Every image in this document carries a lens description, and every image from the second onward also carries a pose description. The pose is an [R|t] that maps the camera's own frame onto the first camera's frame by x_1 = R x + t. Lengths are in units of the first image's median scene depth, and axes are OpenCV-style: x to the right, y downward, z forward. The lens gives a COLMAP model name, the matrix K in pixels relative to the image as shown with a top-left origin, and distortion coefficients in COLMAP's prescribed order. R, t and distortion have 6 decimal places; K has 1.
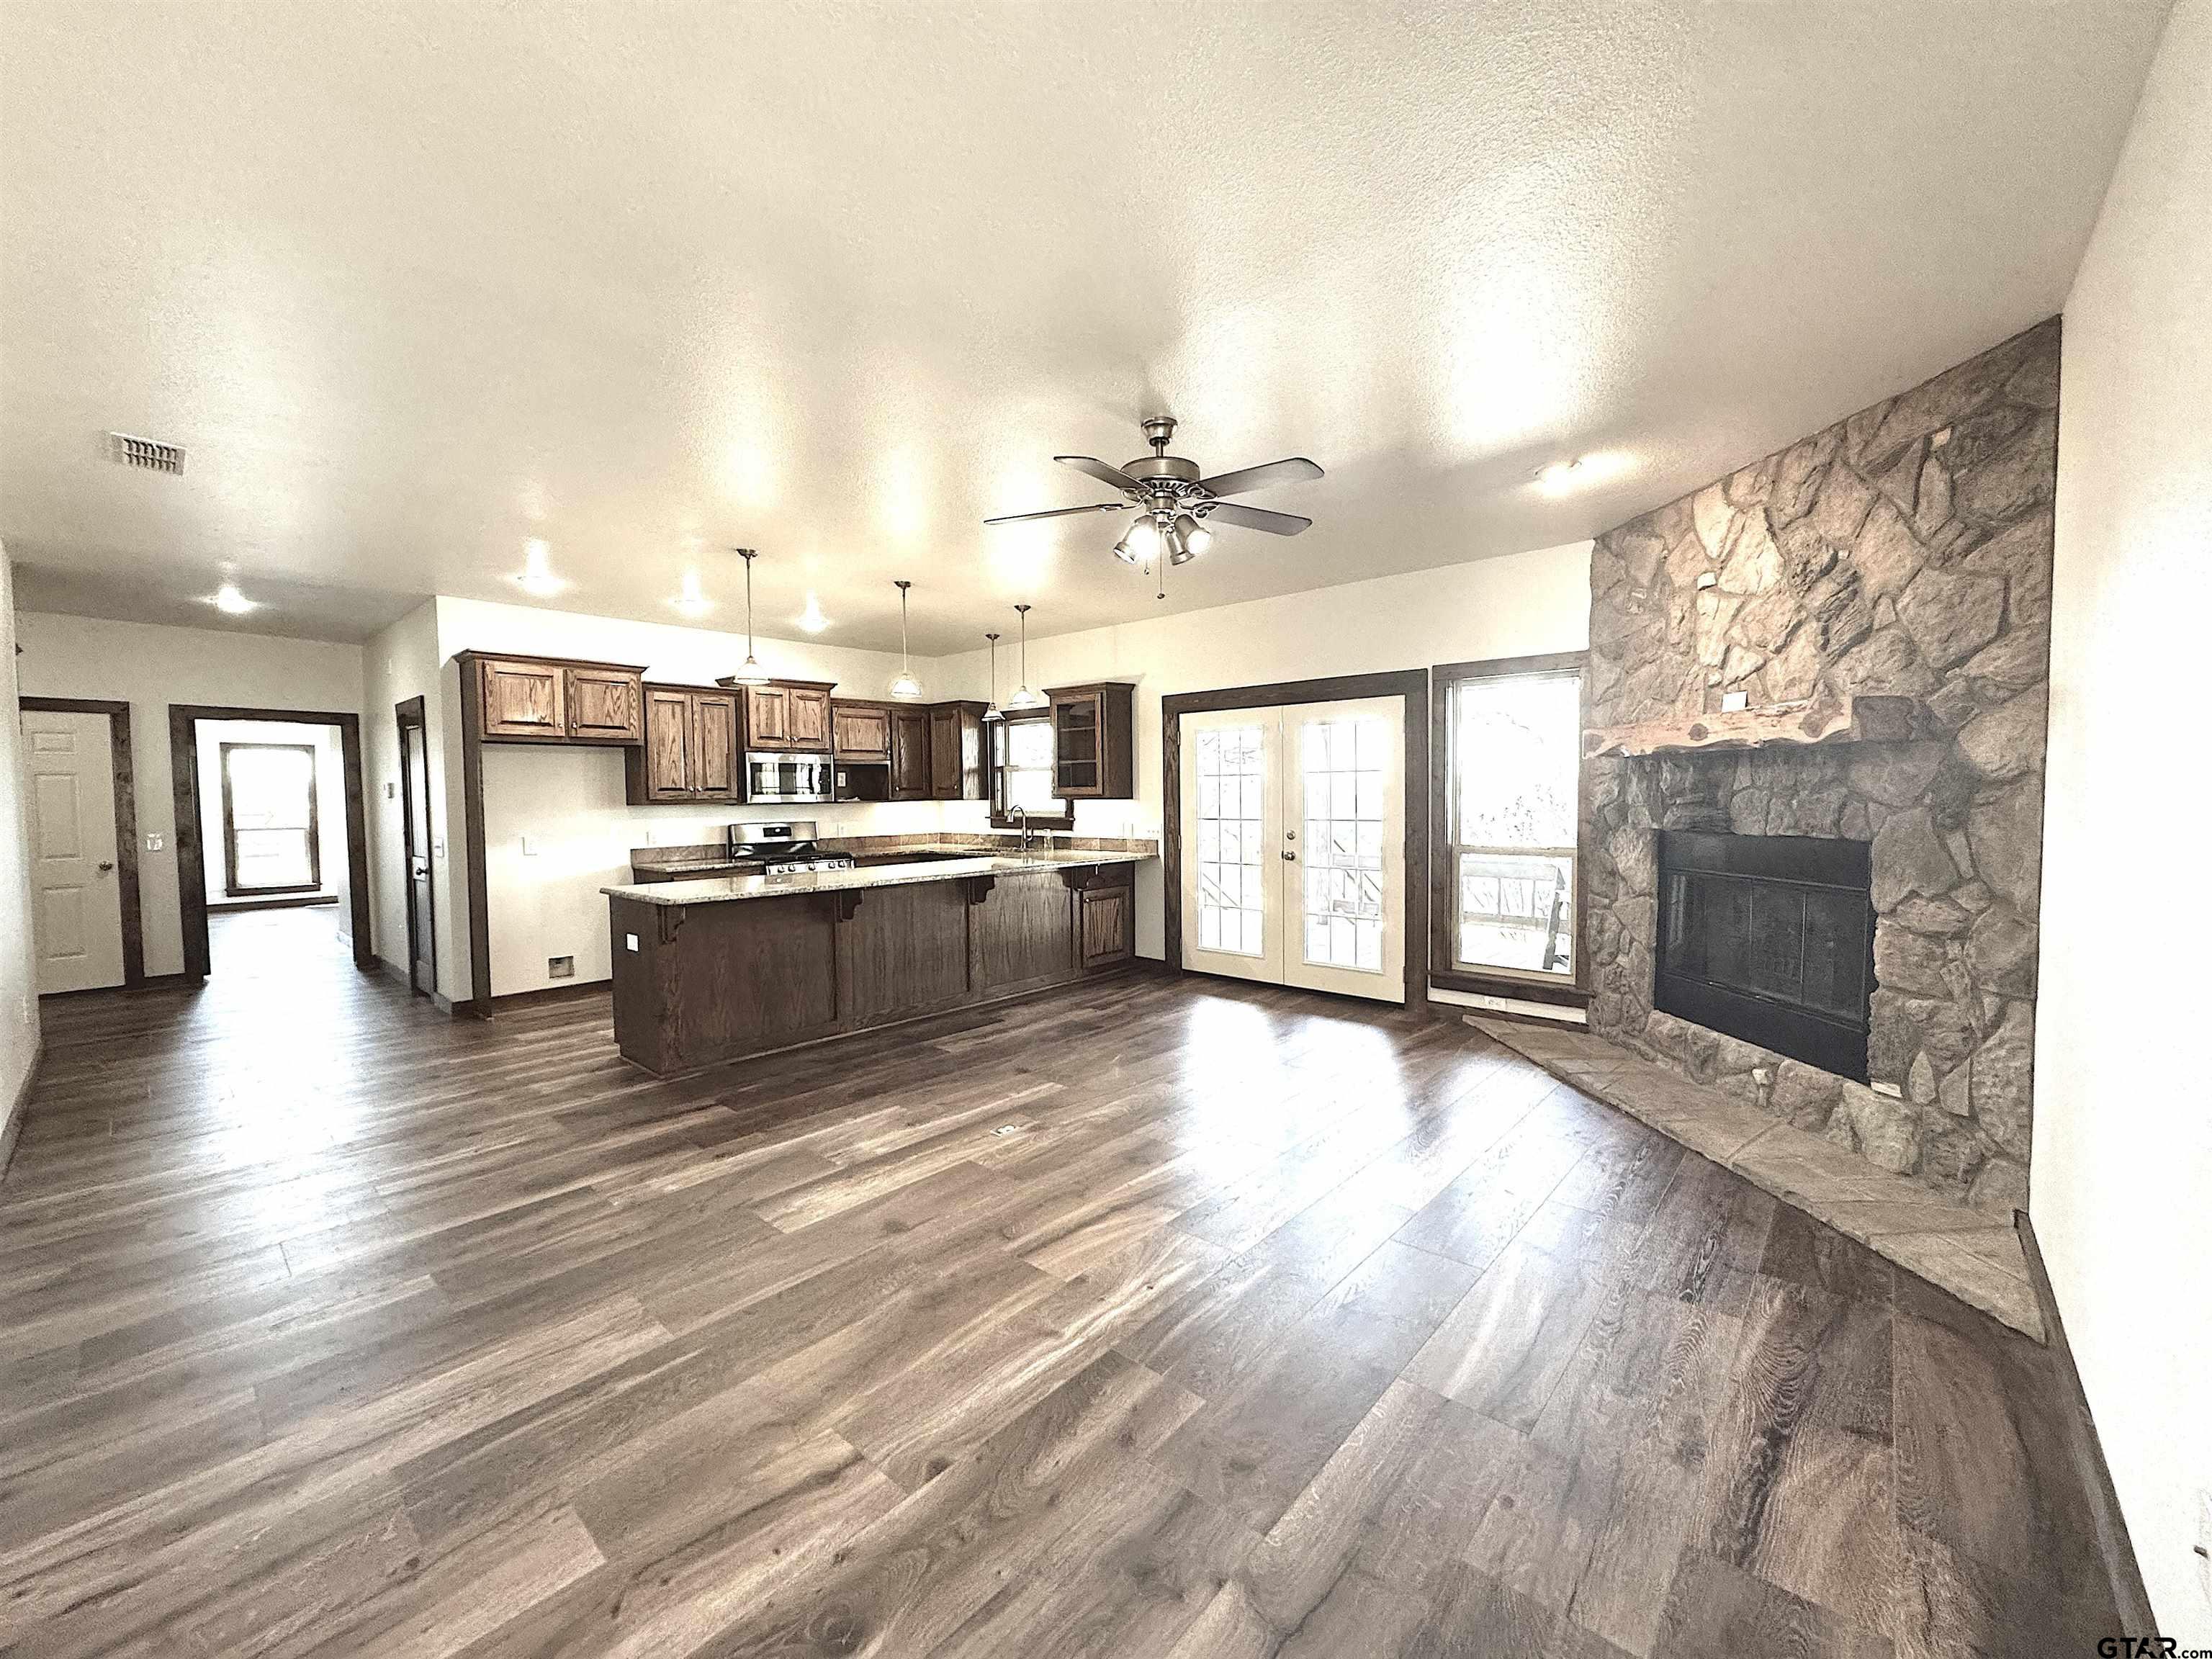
lens RADIAL K [[879.4, 0, 1108.9], [0, 879.4, 828.5], [0, 0, 1]] dist [-0.001999, 0.000307]
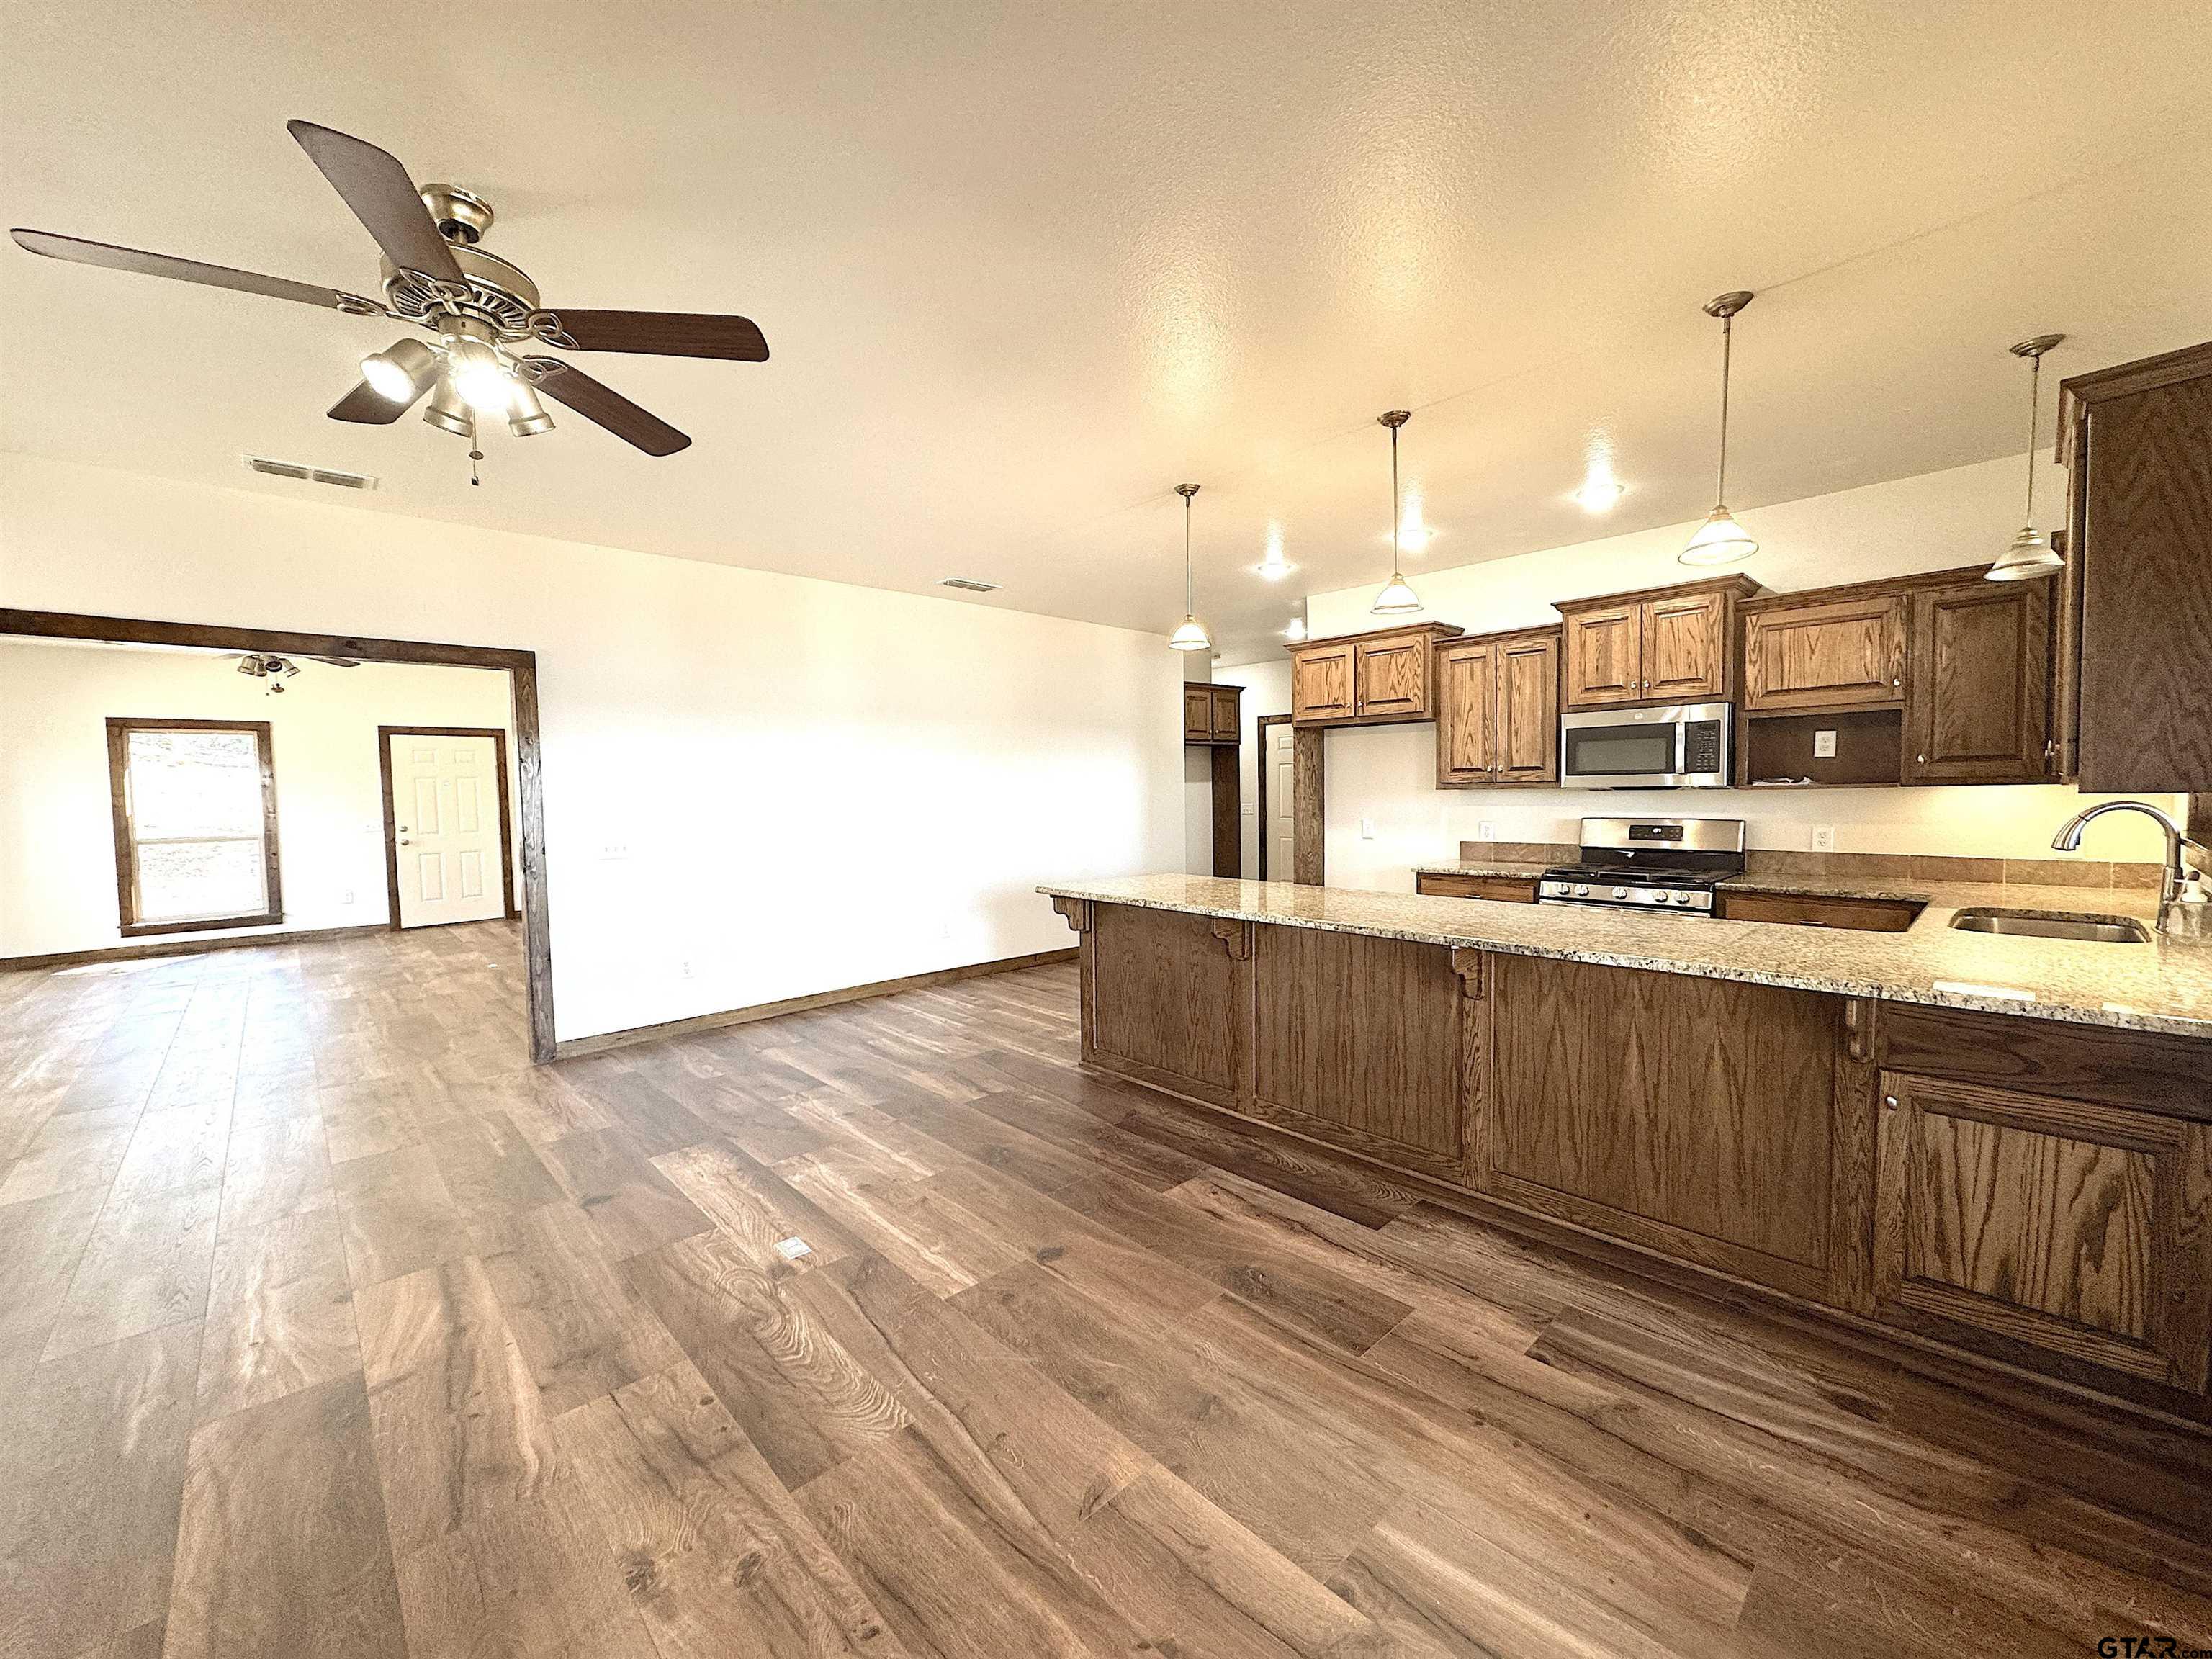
lens RADIAL K [[879.4, 0, 1108.9], [0, 879.4, 828.5], [0, 0, 1]] dist [-0.001999, 0.000307]
pose [[-0.083349, 0.059437, -0.994746, 0.495660], [-0.023238, 0.997832, 0.061568, -0.050525], [0.996249, 0.028248, -0.081787, 1.139542]]
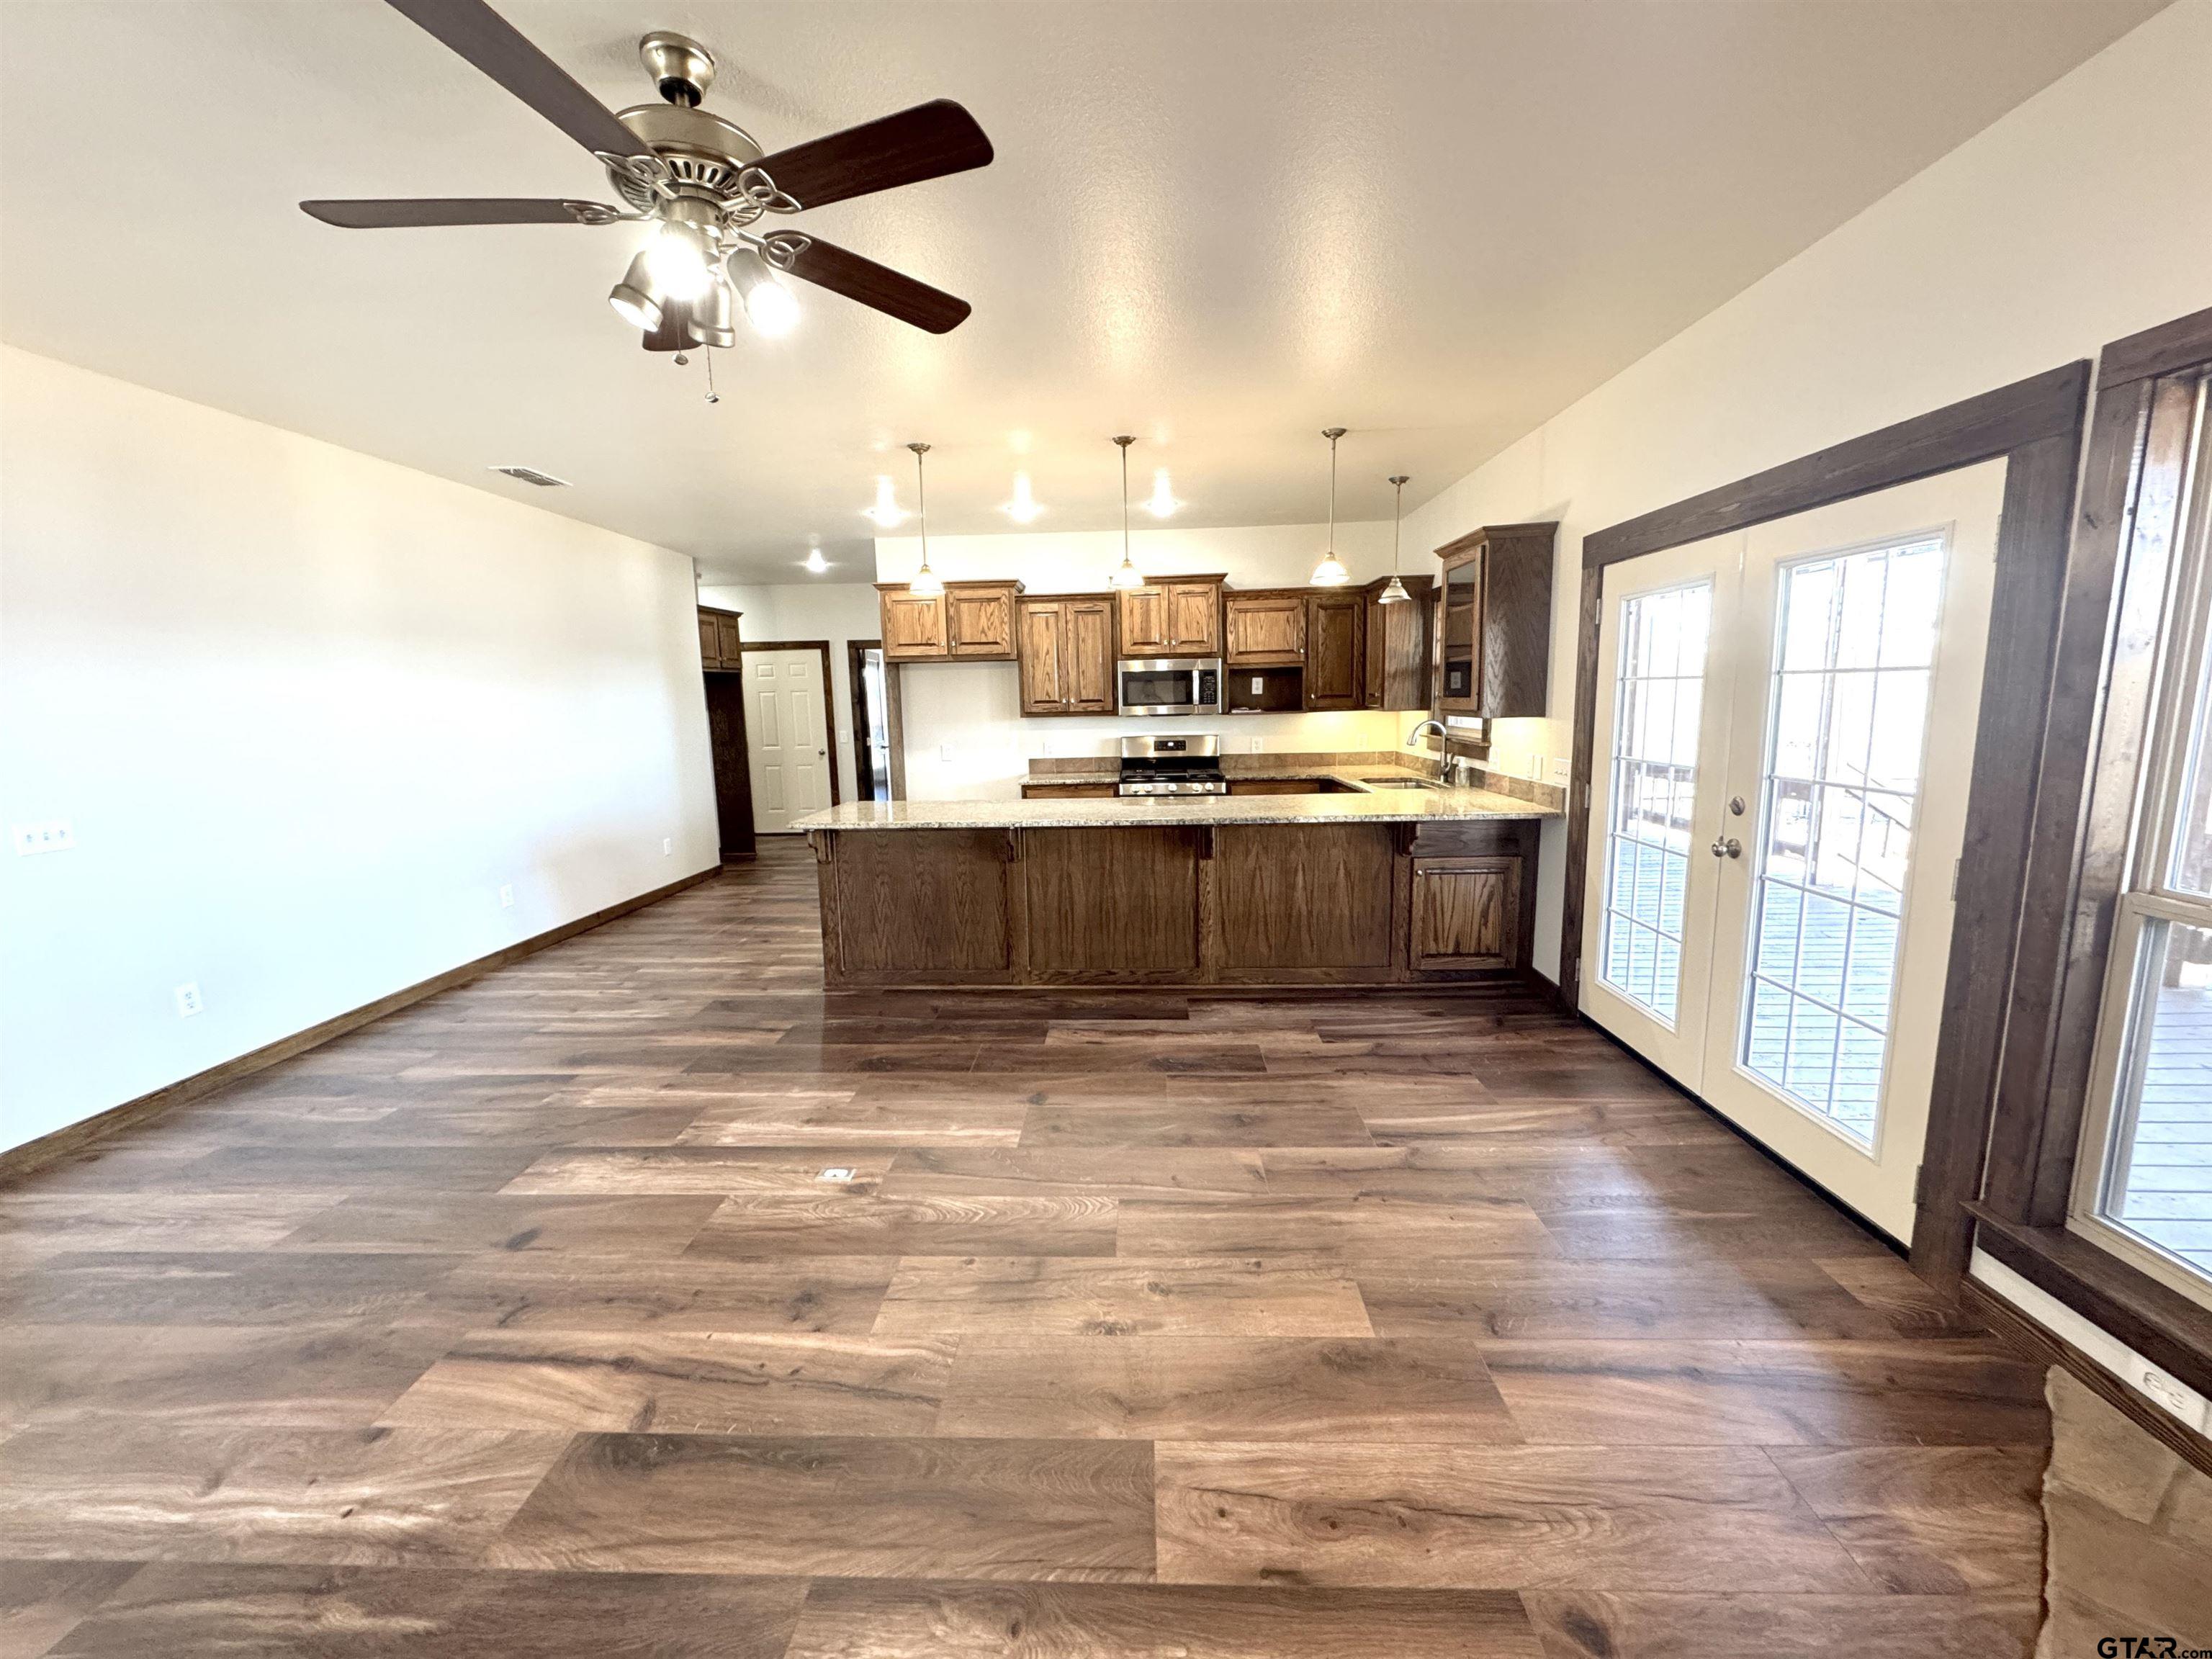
lens RADIAL K [[879.4, 0, 1108.9], [0, 879.4, 828.5], [0, 0, 1]] dist [-0.001999, 0.000307]
pose [[0.637620, 0.113189, -0.761990, 0.509232], [-0.016563, 0.990932, 0.133337, -0.055115], [0.770173, -0.072397, 0.633713, 0.622998]]
